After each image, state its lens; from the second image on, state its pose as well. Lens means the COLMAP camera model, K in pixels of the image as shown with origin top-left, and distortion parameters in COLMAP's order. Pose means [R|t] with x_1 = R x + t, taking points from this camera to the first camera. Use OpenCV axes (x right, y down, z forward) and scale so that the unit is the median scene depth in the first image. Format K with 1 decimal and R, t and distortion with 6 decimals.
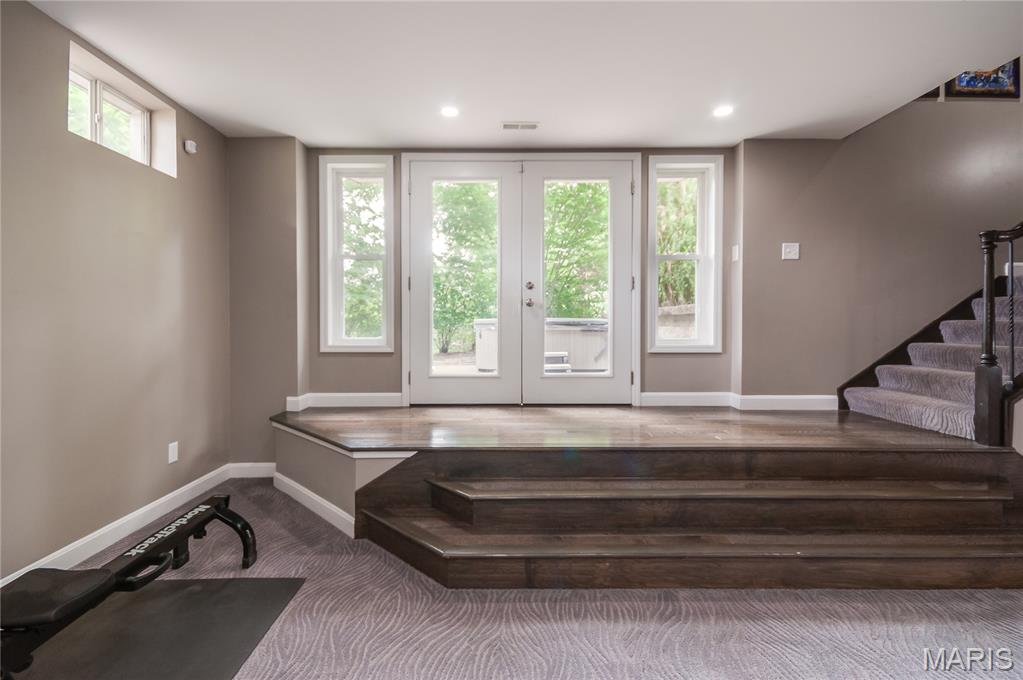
lens RADIAL K [[464.7, 0, 502.8], [0, 464.7, 329.5], [0, 0, 1]] dist [0.025935, -0.000043]
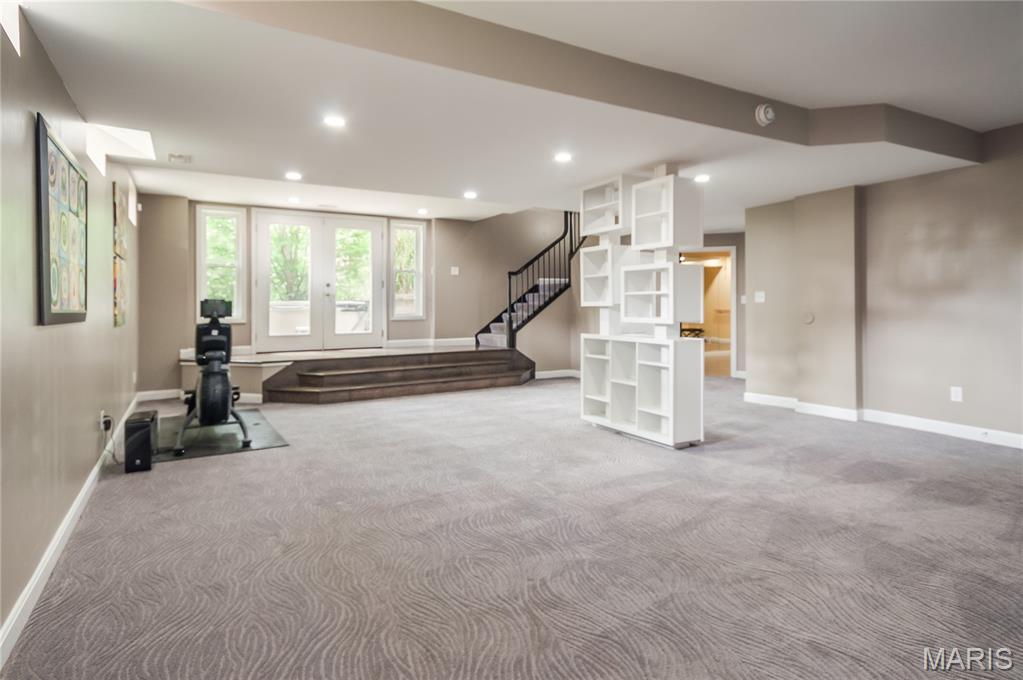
lens RADIAL K [[532.7, 0, 510.7], [0, 532.7, 301.0], [0, 0, 1]] dist [0.022453, 0.000346]
pose [[0.861396, 0.000390, 0.507934, -0.397976], [0.007863, 0.999870, -0.014103, 0.005552], [-0.507873, 0.016142, 0.861281, -1.204347]]
